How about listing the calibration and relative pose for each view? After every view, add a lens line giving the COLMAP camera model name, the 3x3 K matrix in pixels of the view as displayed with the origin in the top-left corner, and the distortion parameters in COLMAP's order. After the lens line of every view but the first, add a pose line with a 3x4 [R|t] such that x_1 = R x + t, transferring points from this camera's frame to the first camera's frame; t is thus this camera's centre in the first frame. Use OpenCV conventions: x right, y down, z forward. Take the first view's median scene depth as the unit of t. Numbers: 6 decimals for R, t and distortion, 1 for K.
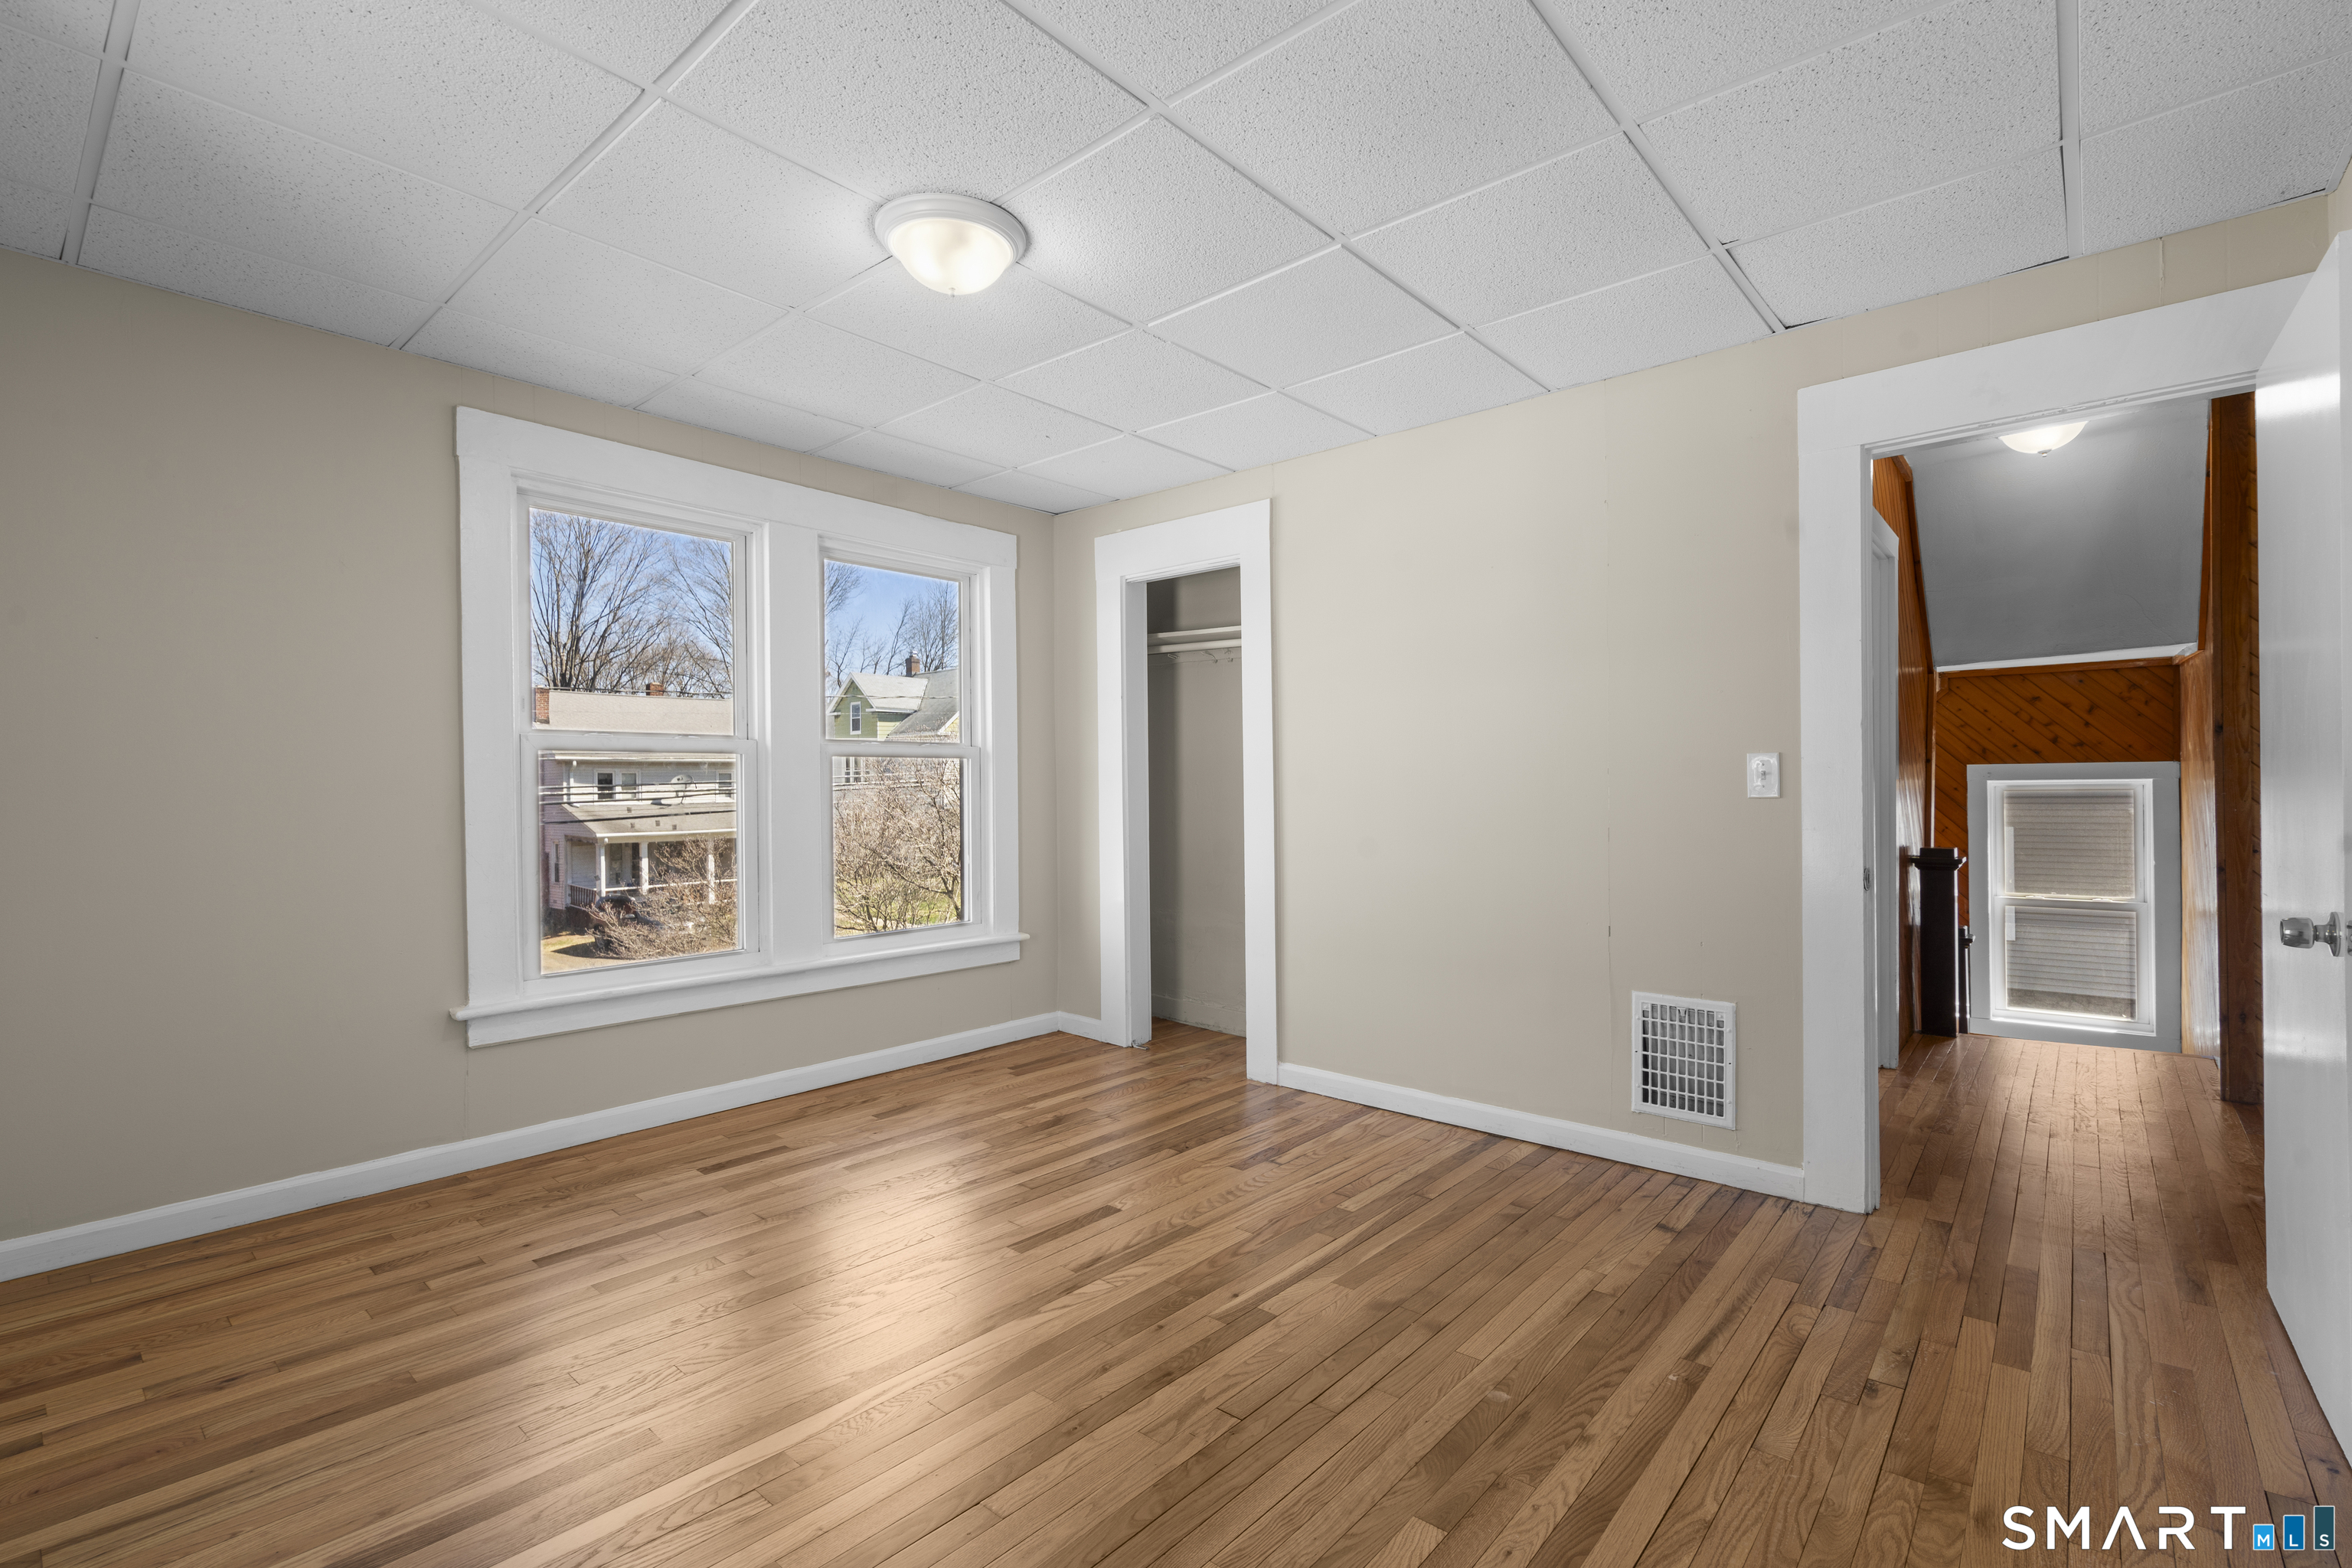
lens RADIAL K [[1053.2, 0, 1170.1], [0, 1053.2, 782.8], [0, 0, 1]] dist [-0.010644, 0.005123]
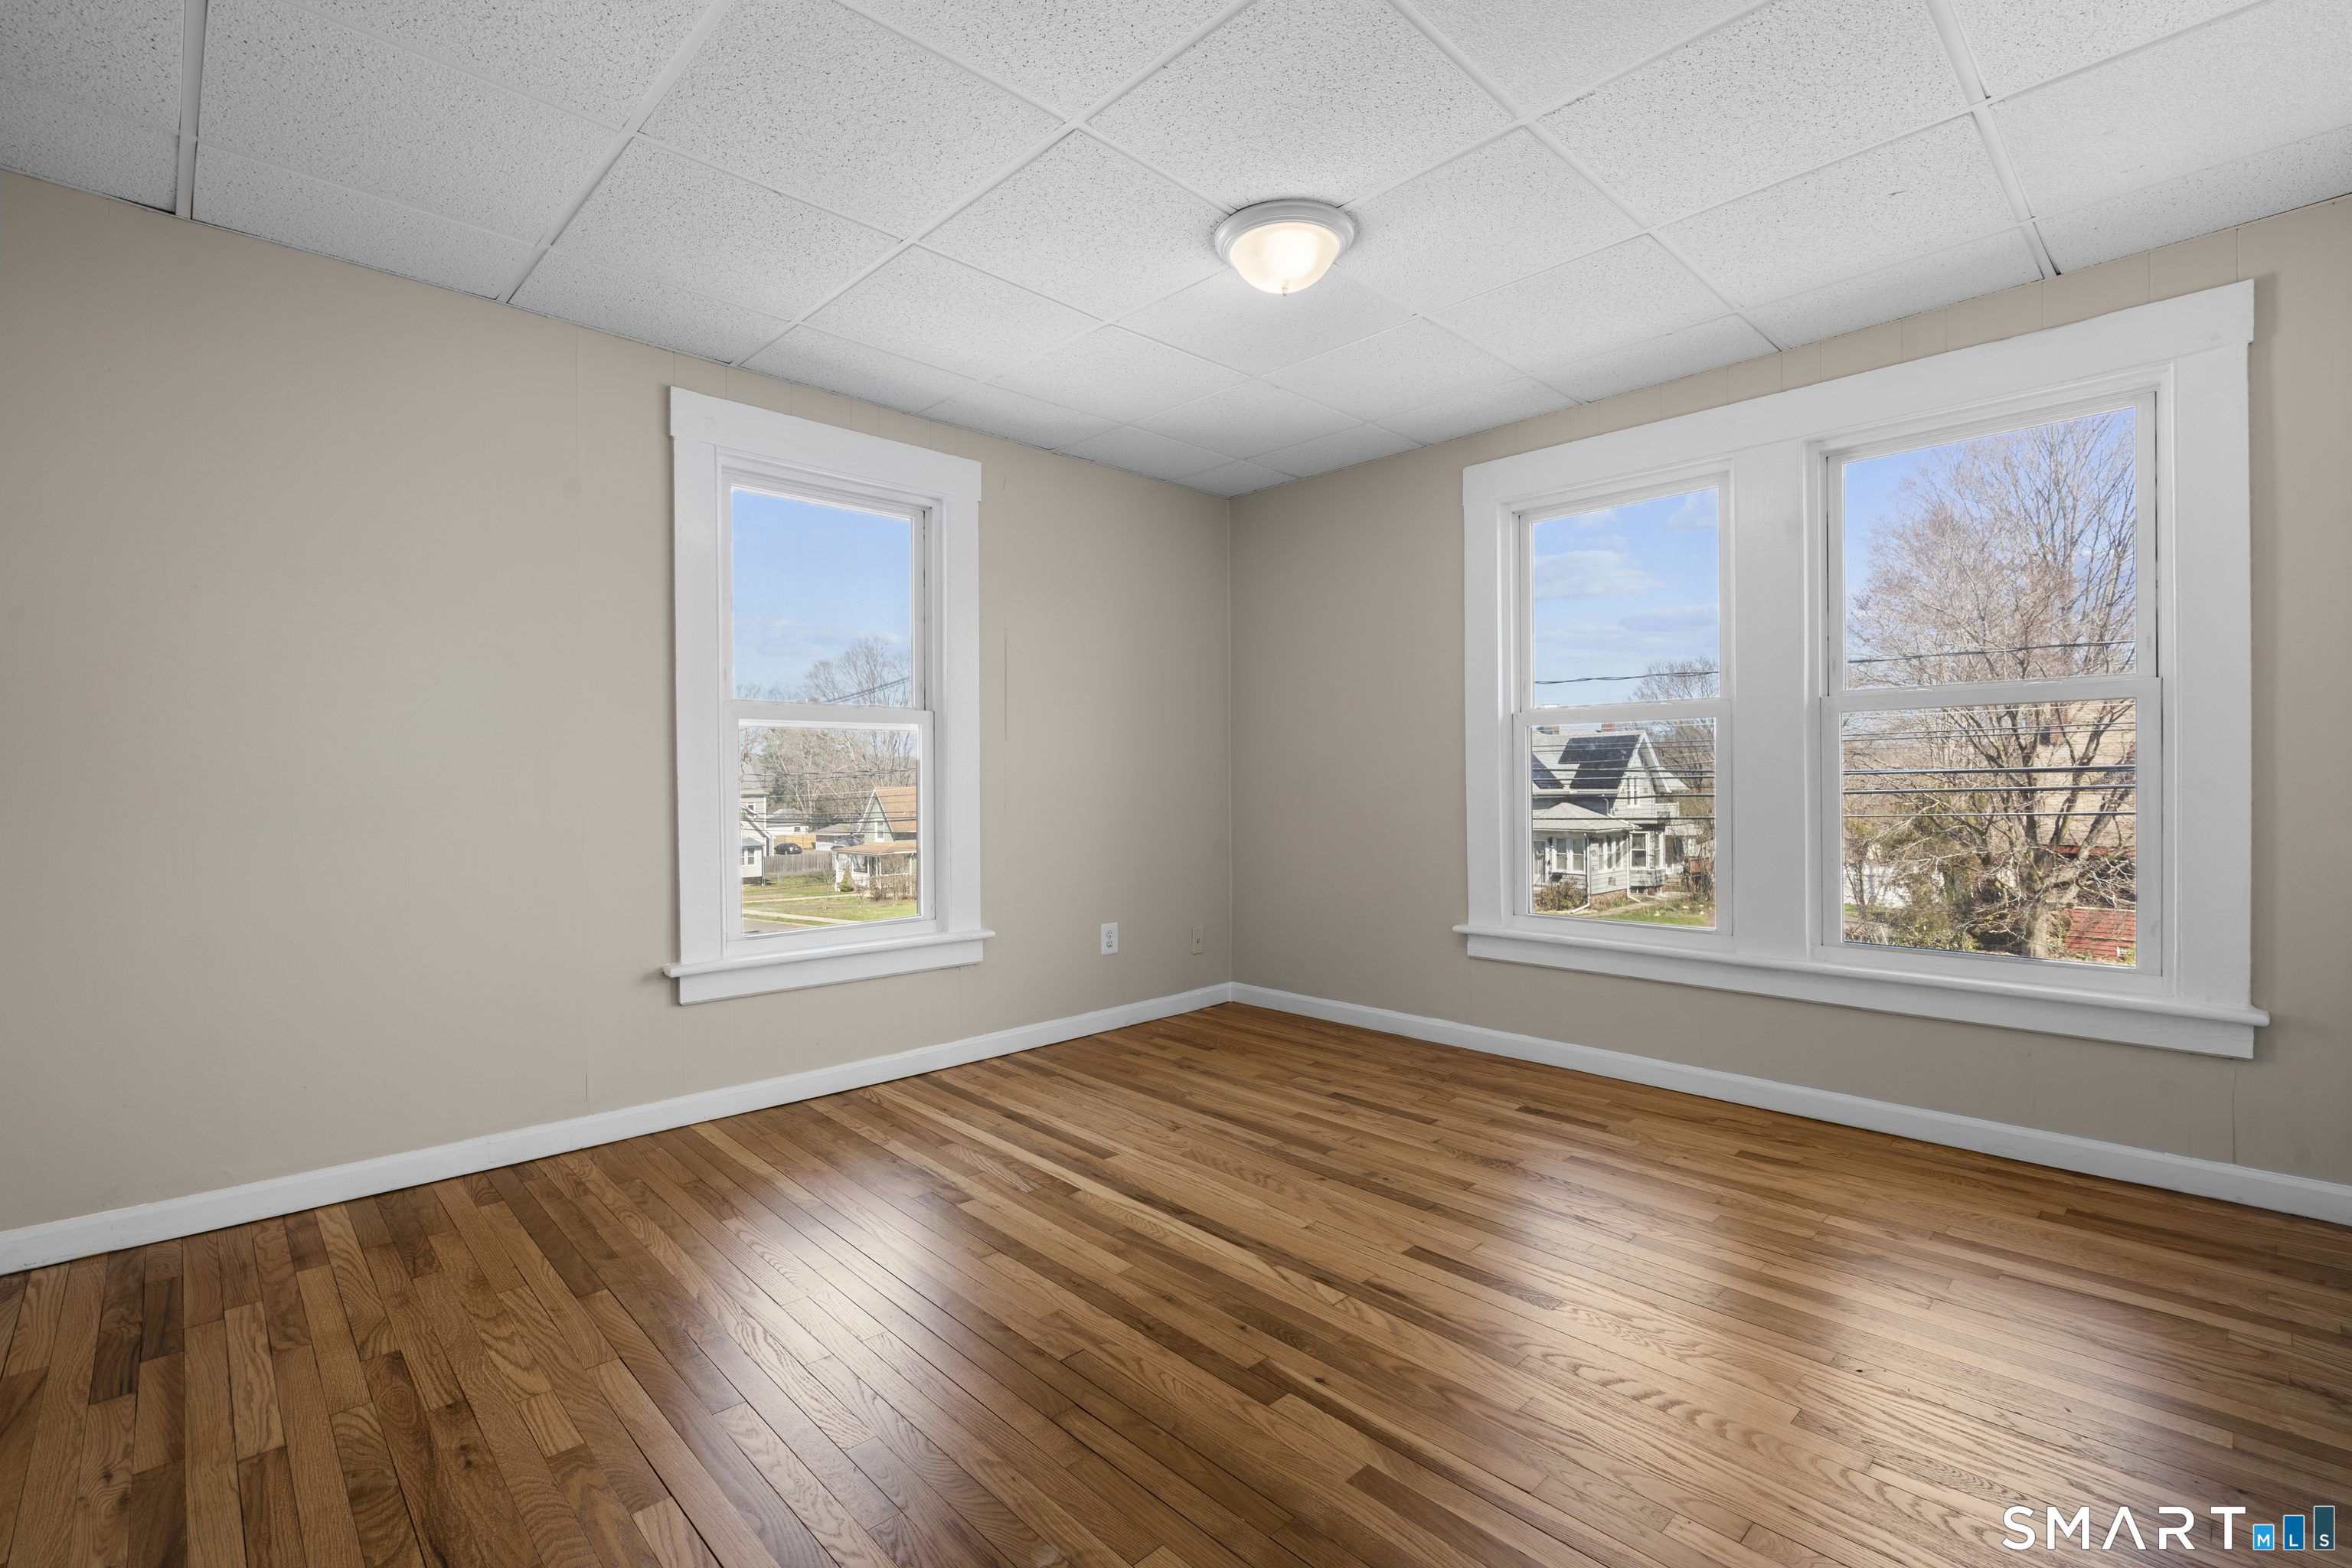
lens RADIAL K [[1053.2, 0, 1187.7], [0, 1053.2, 791.6], [0, 0, 1]] dist [-0.010644, 0.005123]
pose [[-0.074490, 0.020512, -0.997011, 0.659285], [0.012925, 0.999724, 0.019603, 0.015541], [0.997138, -0.011426, -0.074734, 0.737568]]
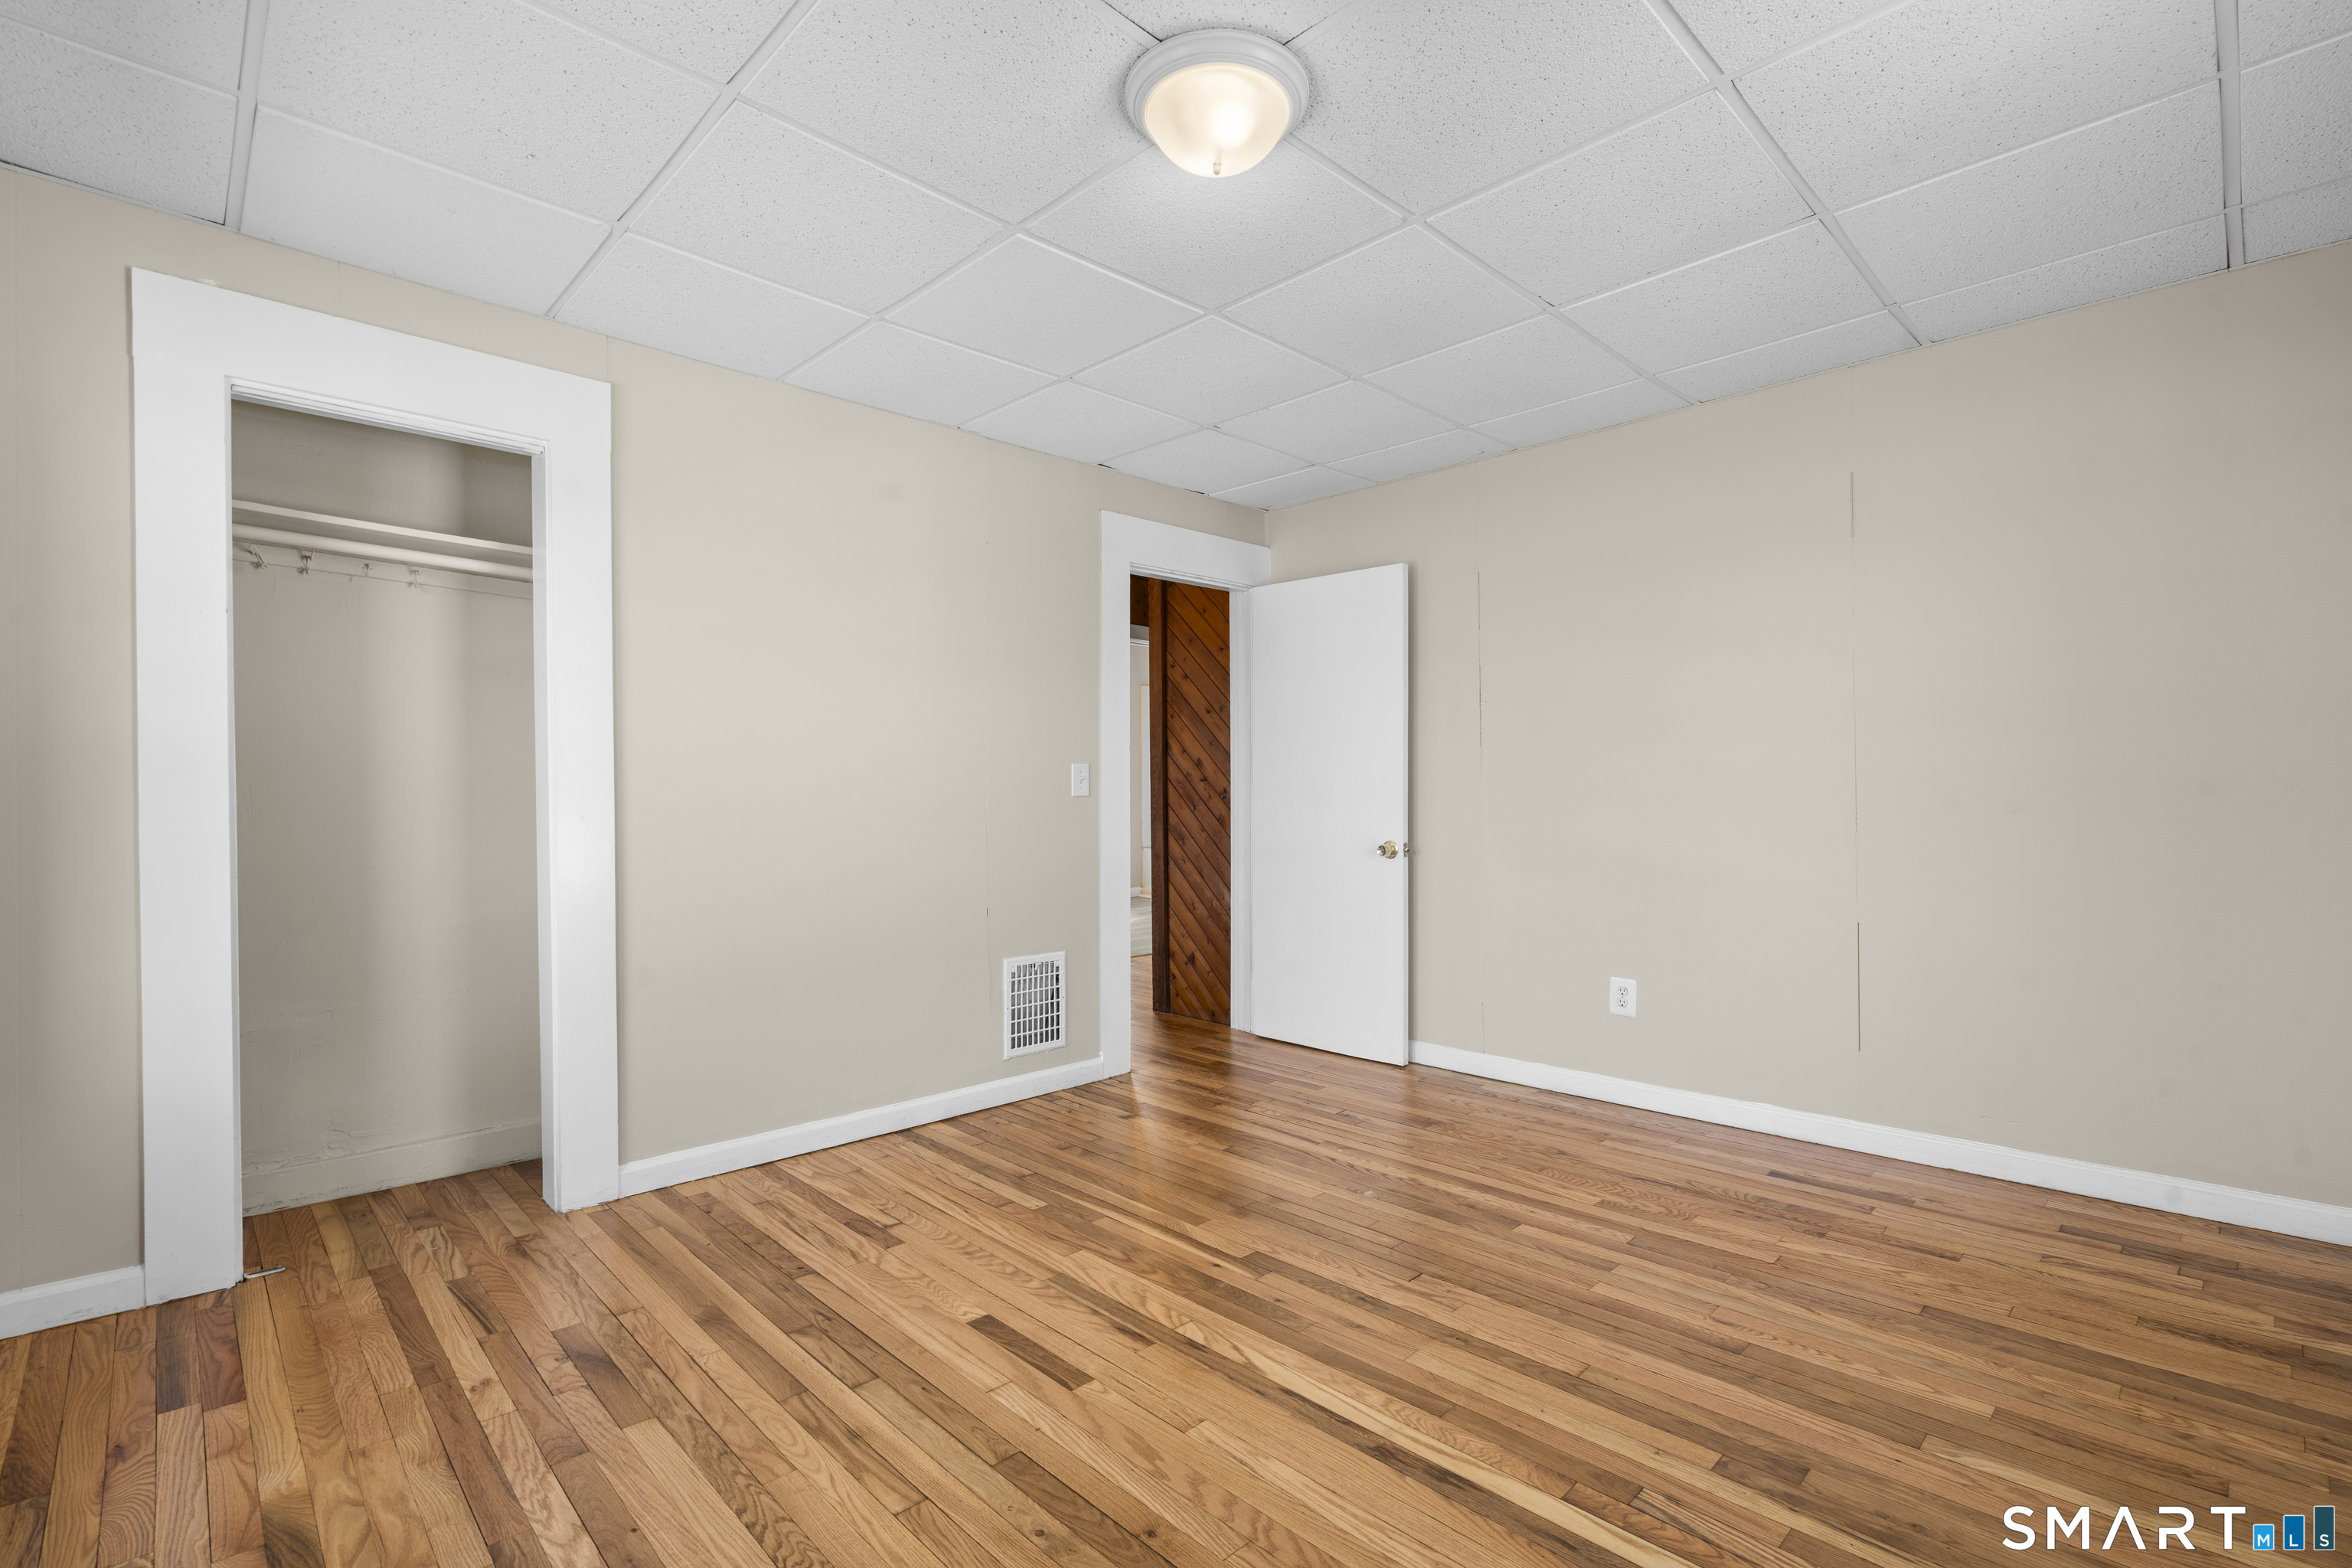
lens RADIAL K [[1053.2, 0, 1167.5], [0, 1053.2, 789.4], [0, 0, 1]] dist [-0.010644, 0.005123]
pose [[0.091779, 0.005434, 0.995765, -0.763462], [-0.001826, 0.999984, -0.005288, 0.010984], [-0.995778, -0.001333, 0.091787, 0.728544]]
